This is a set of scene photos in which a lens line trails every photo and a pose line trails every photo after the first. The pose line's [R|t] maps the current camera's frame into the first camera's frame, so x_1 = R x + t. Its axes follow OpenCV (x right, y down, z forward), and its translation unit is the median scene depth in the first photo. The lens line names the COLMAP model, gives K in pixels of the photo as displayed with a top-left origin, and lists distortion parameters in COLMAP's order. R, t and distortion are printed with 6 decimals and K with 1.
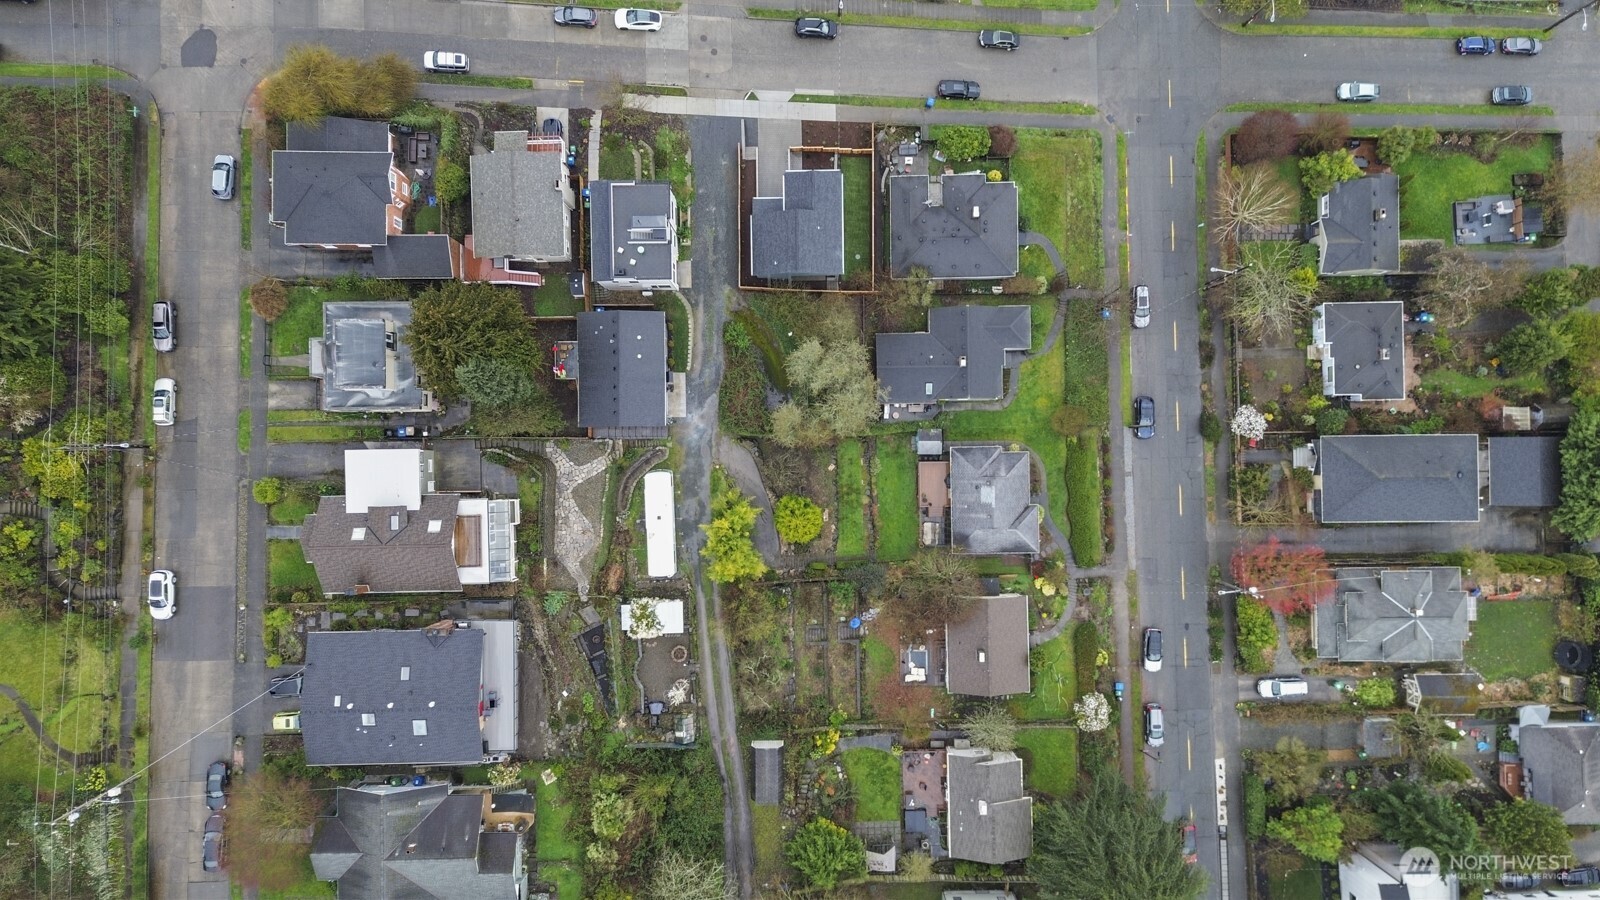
lens RADIAL K [[1142.0, 0, 800.0], [0, 1142.0, 450.0], [0, 0, 1]] dist [0.213043, -0.604681]
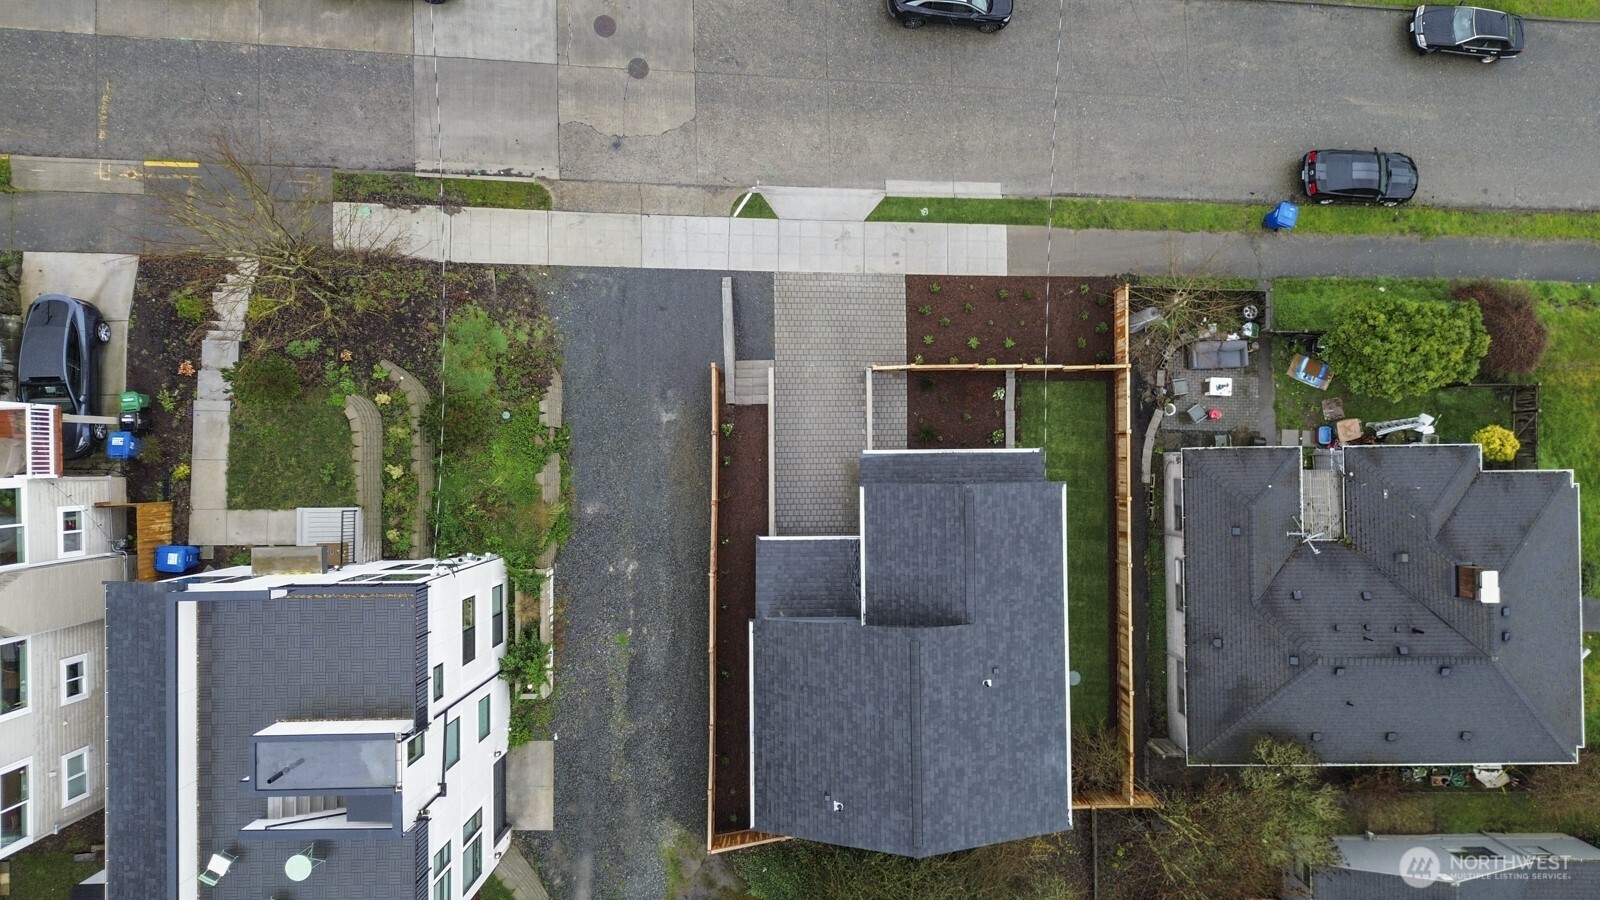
lens RADIAL K [[1133.7, 0, 800.0], [0, 1133.7, 450.0], [0, 0, 1]] dist [0.082477, -0.084117]
pose [[0.999993, 0.003424, 0.001327, -0.029511], [-0.003429, 0.999986, 0.003937, -0.239844], [-0.001313, -0.003941, 0.999991, 0.686350]]
